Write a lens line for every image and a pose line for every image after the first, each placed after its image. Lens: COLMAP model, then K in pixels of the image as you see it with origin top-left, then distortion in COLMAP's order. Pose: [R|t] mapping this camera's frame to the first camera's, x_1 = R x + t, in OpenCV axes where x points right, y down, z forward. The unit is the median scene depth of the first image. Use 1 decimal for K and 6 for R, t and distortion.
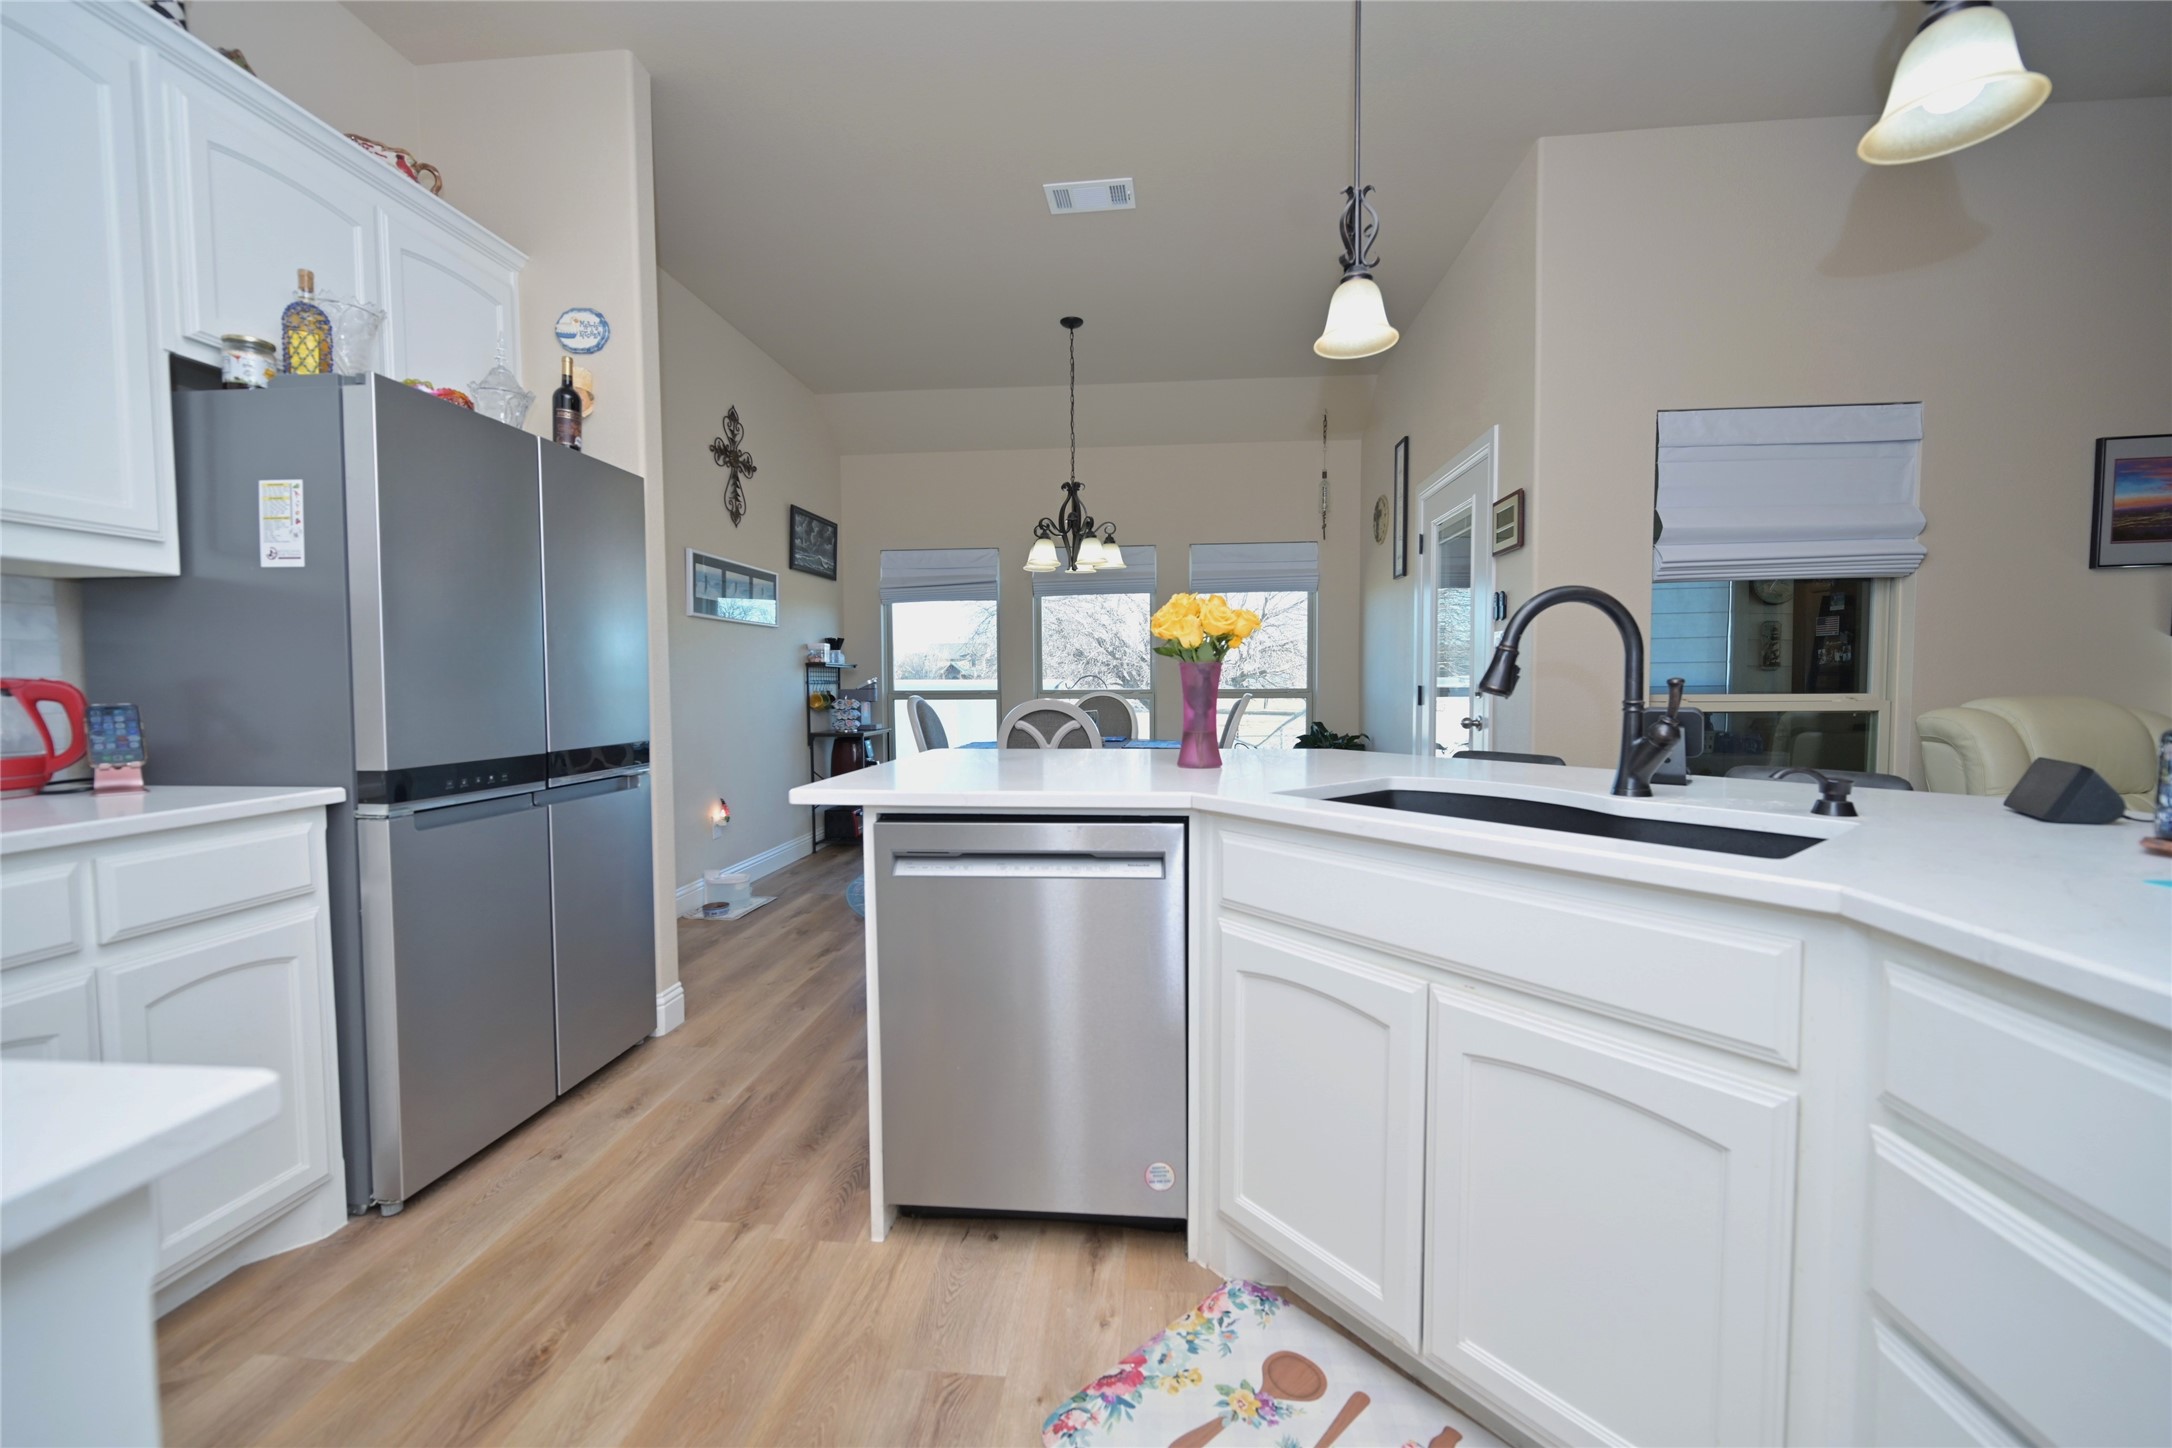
lens RADIAL K [[868.6, 0, 1083.6], [0, 868.6, 721.9], [0, 0, 1]] dist [0.003297, 0.000185]
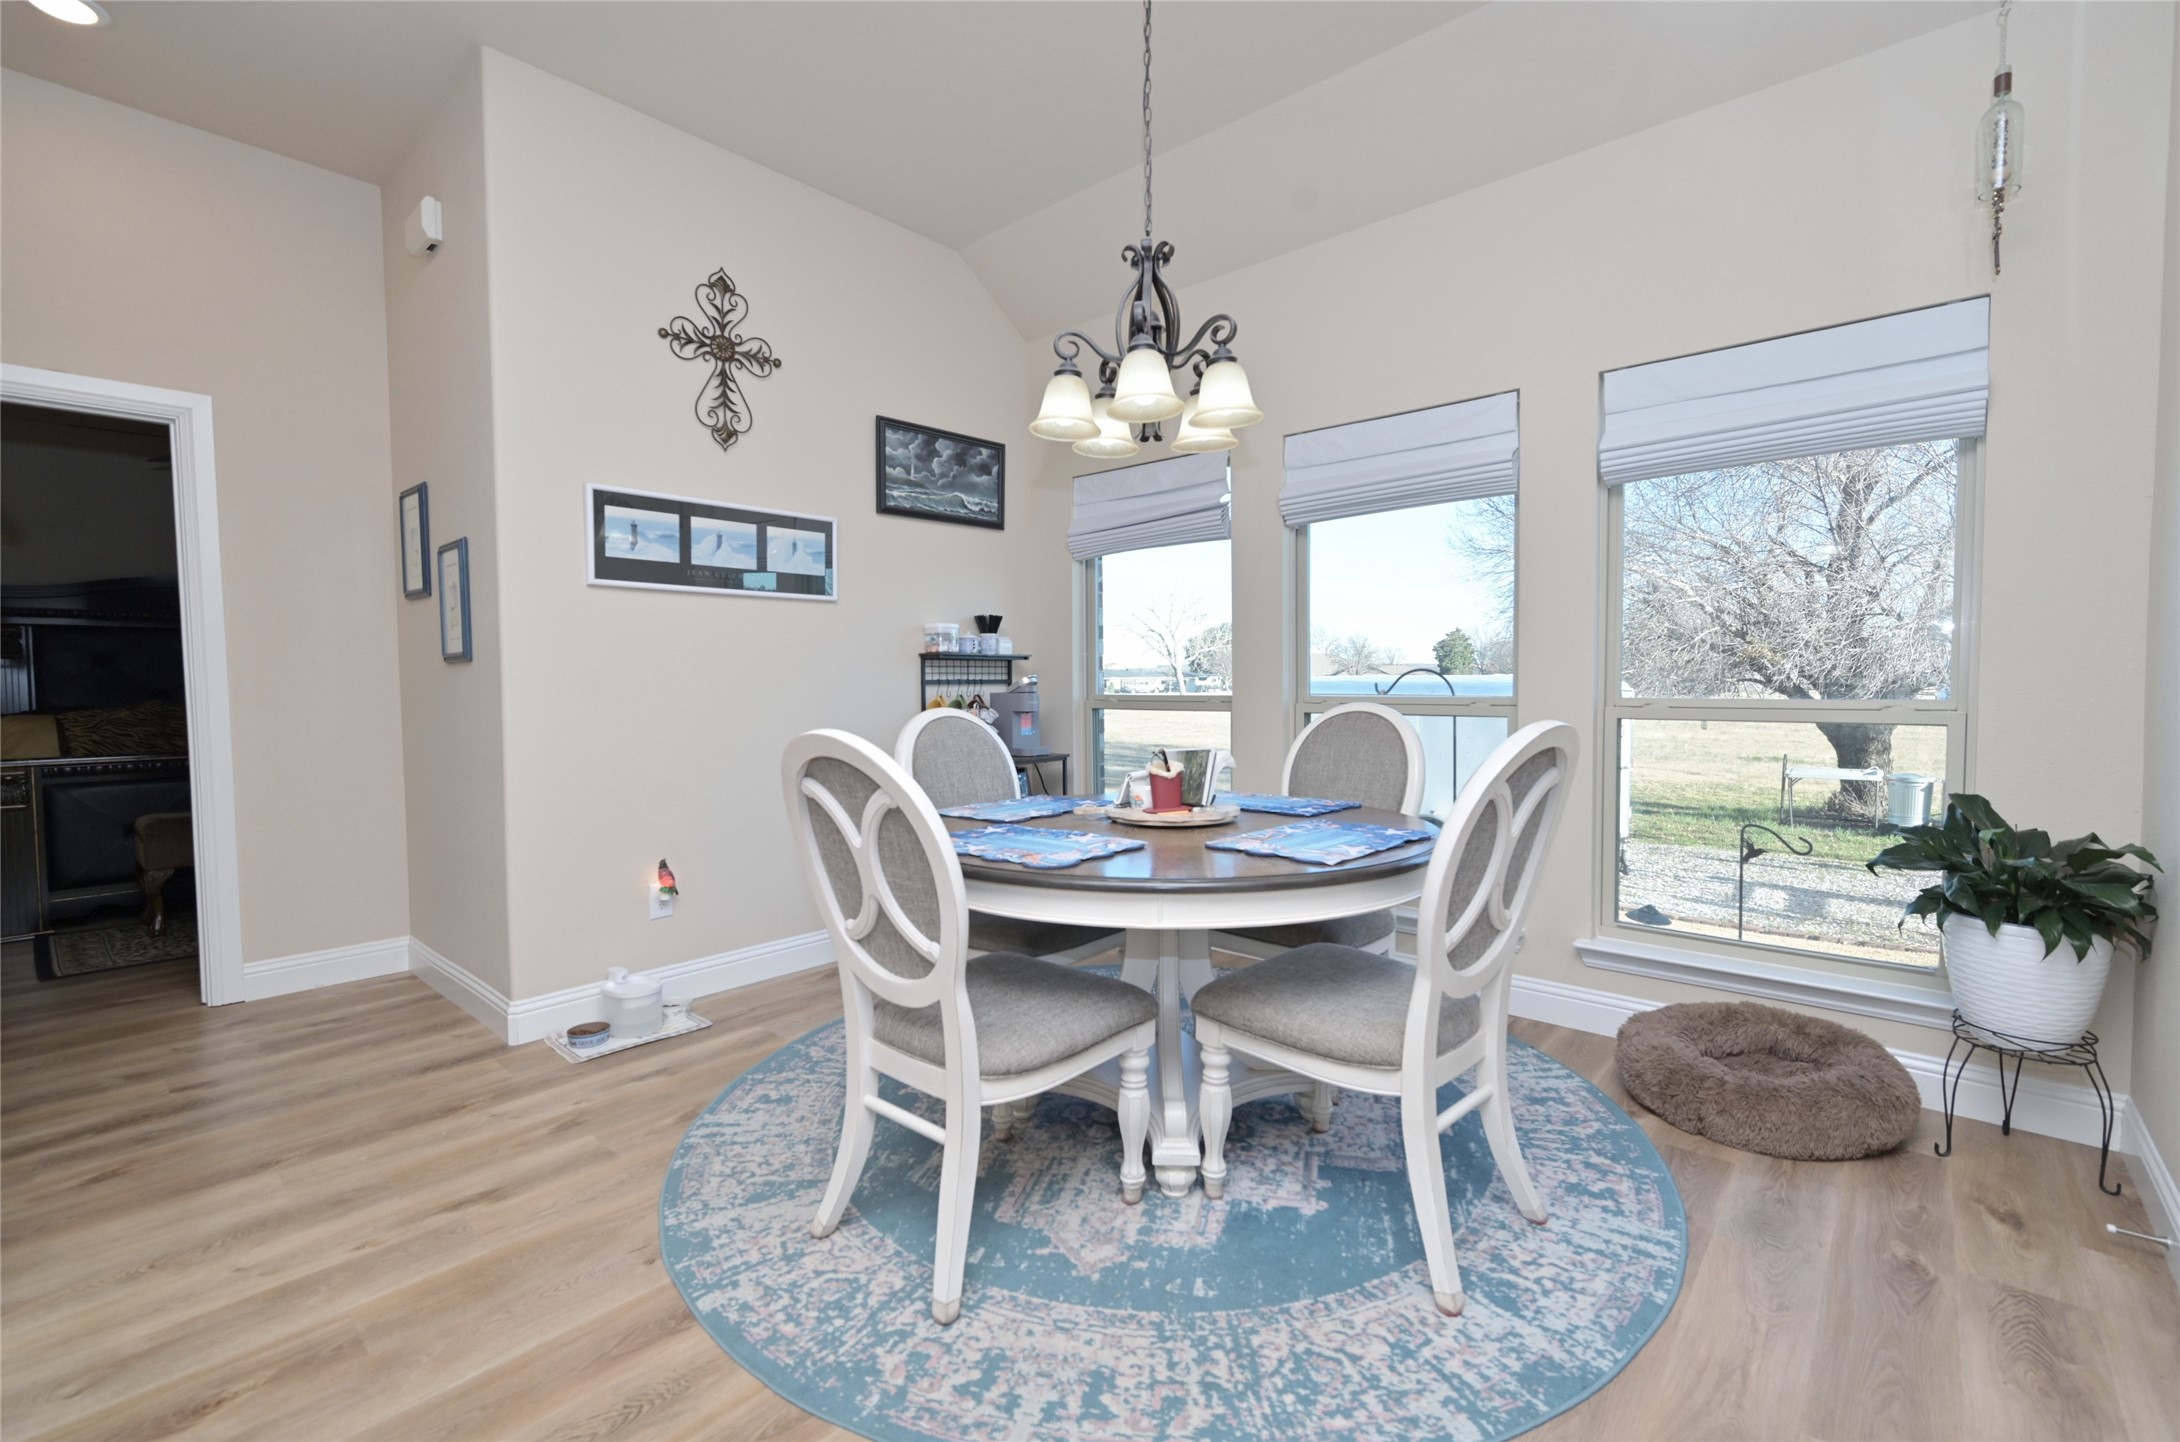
lens RADIAL K [[953.4, 0, 1094.2], [0, 953.4, 720.7], [0, 0, 1]] dist [0.008334, 0.000272]
pose [[0.806243, 0.023175, -0.591131, 0.234858], [-0.023217, 0.999702, 0.007528, -0.026219], [0.591129, 0.007655, 0.806541, 0.511903]]
